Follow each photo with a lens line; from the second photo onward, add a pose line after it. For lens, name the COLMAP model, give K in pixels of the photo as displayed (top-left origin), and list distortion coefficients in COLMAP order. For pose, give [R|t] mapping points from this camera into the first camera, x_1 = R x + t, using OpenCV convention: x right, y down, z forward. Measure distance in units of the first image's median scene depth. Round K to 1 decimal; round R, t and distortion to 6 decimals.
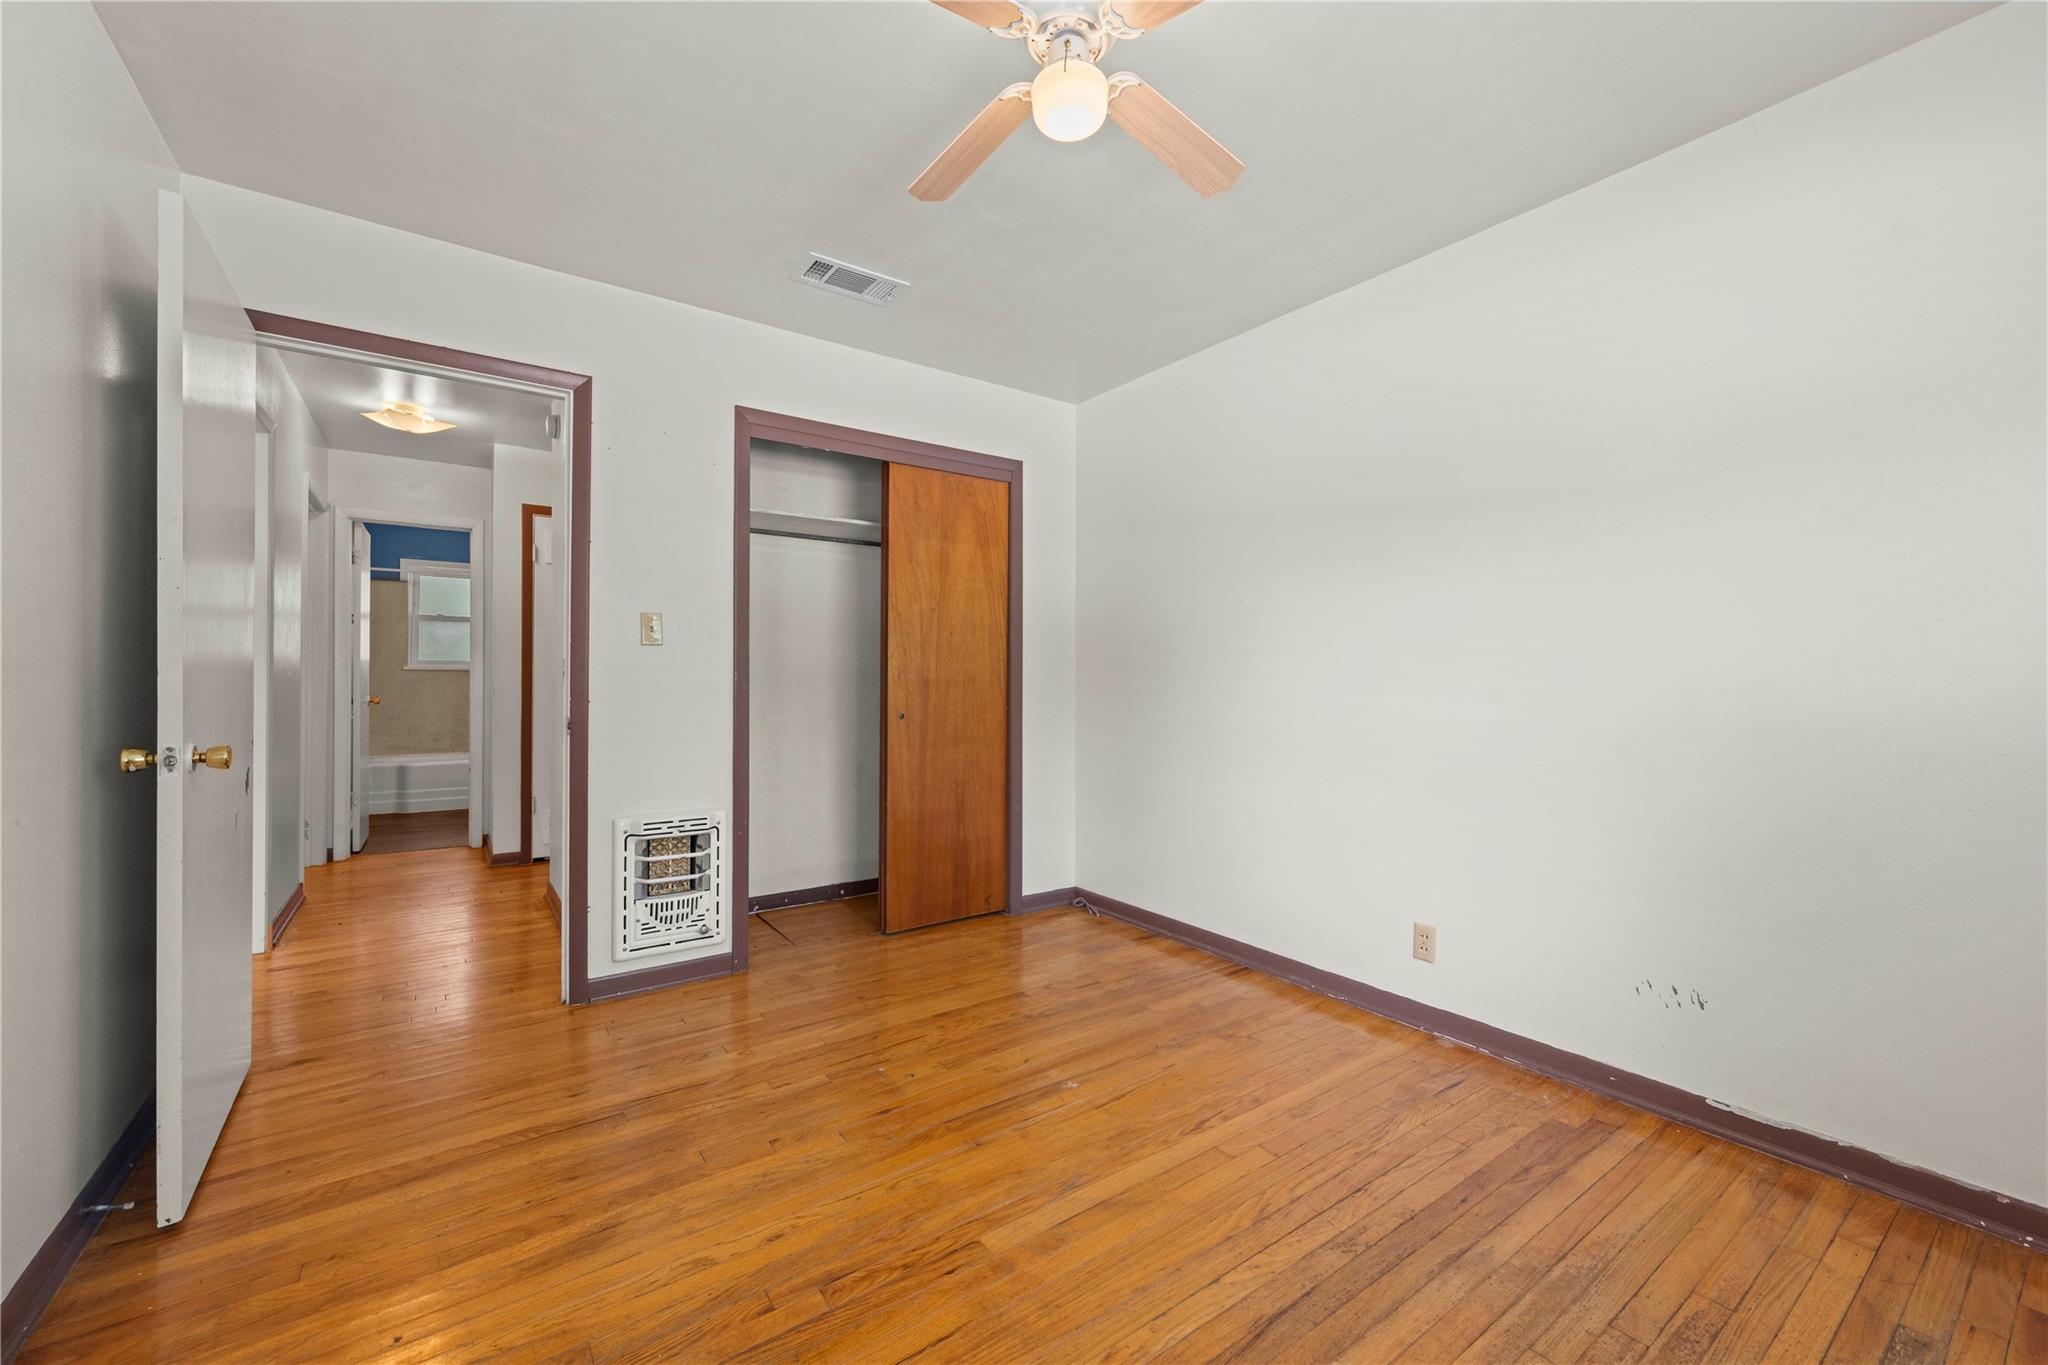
lens RADIAL K [[812.6, 0, 1023.7], [0, 812.6, 676.2], [0, 0, 1]] dist [0.003978, -0.001788]
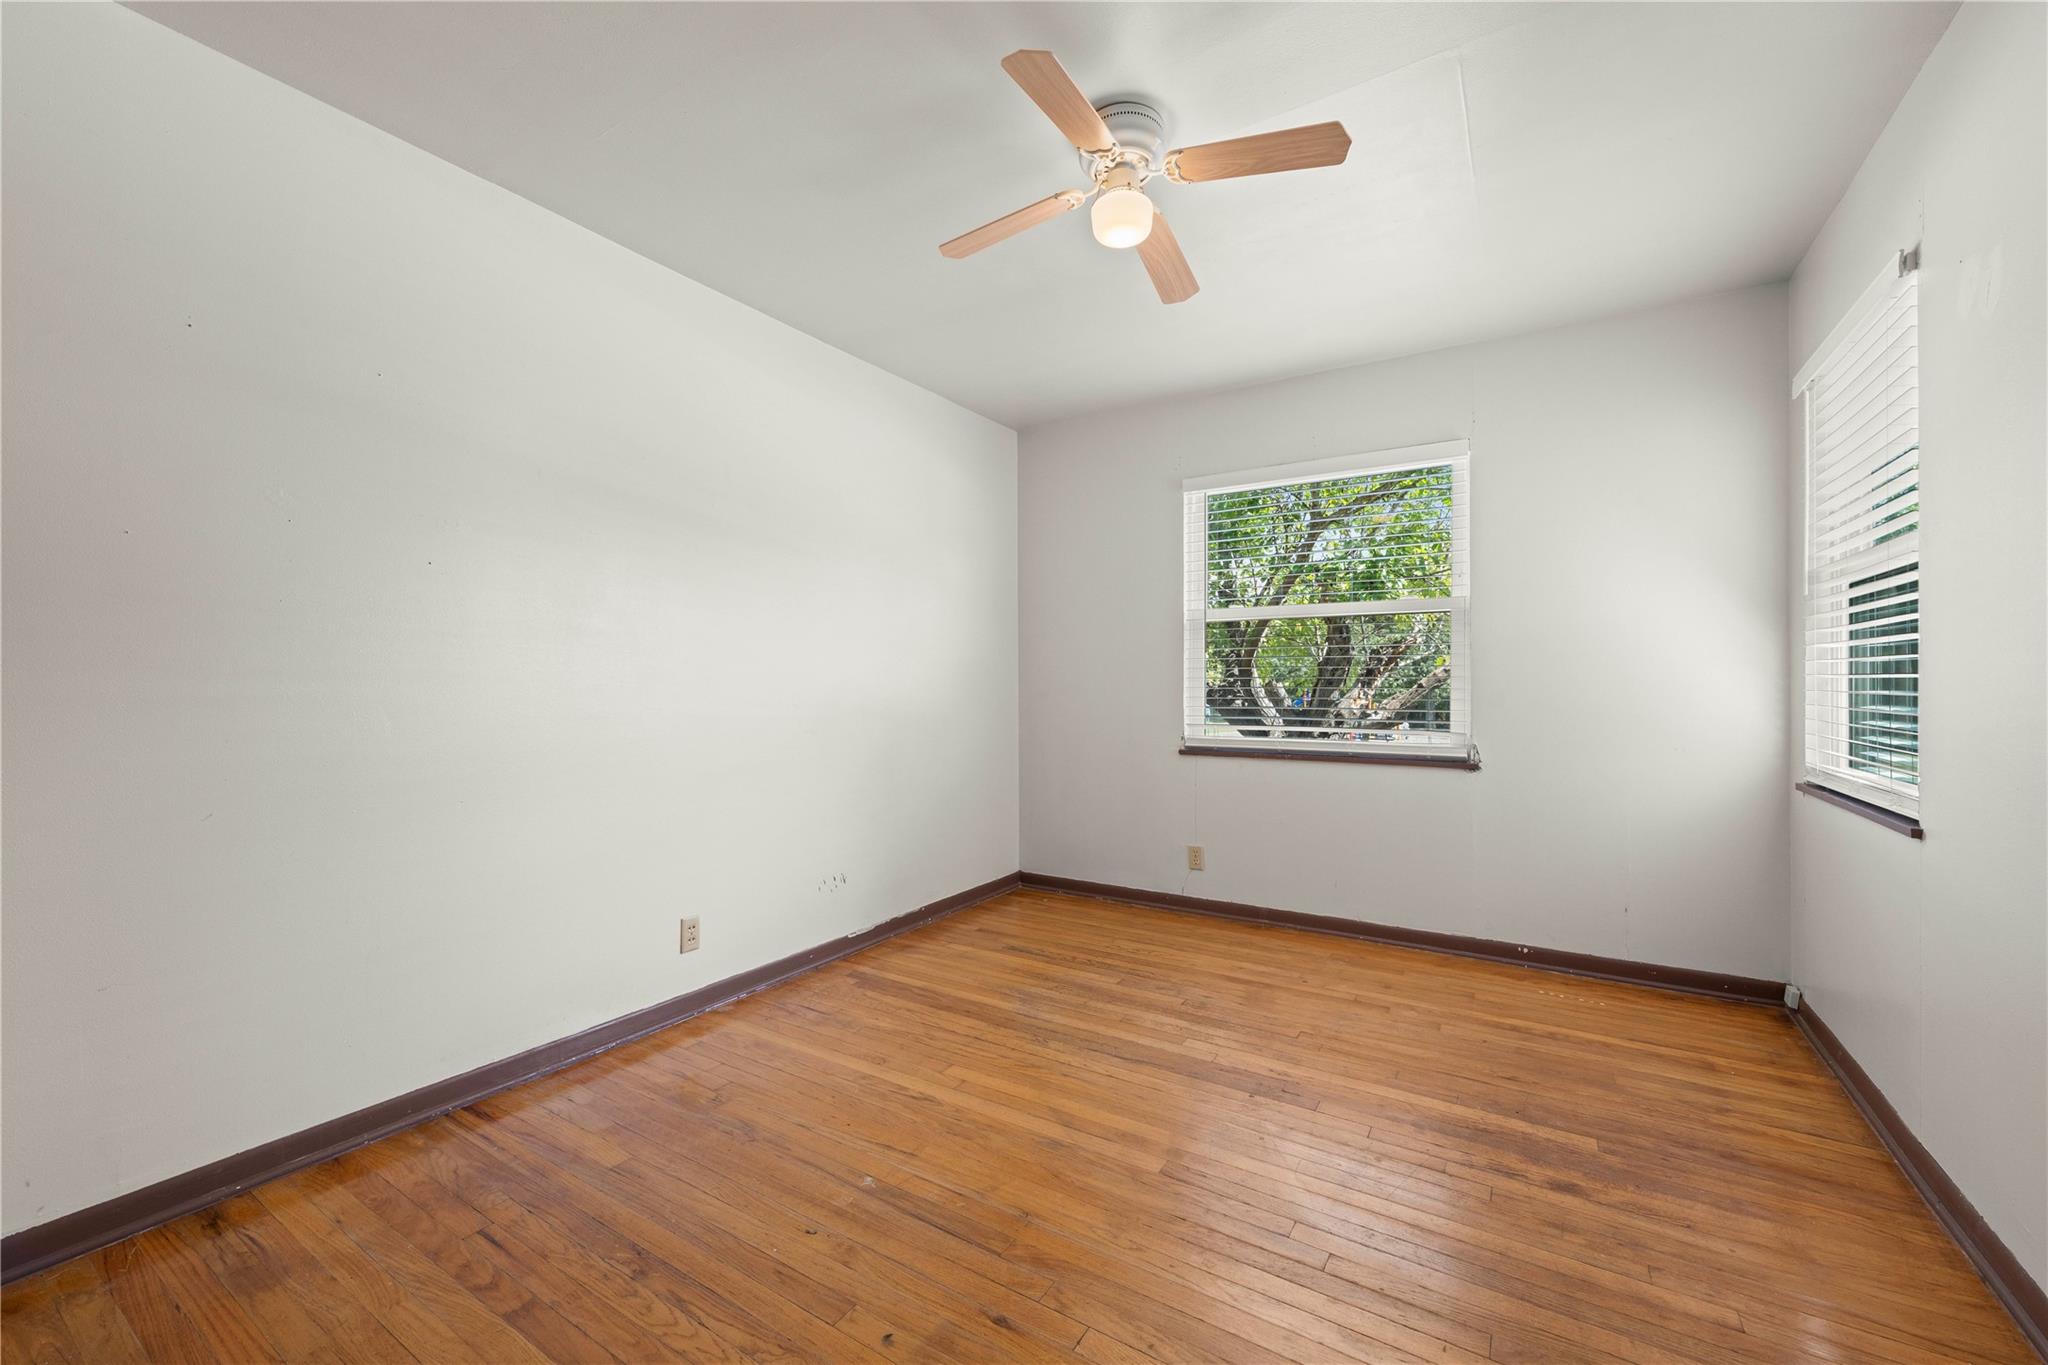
lens RADIAL K [[812.6, 0, 1026.7], [0, 812.6, 683.3], [0, 0, 1]] dist [0.003978, -0.001788]
pose [[-0.375842, -0.002038, 0.926682, -0.784563], [-0.002150, 0.999997, 0.001328, -0.000628], [-0.926681, -0.001494, -0.375845, 1.199420]]
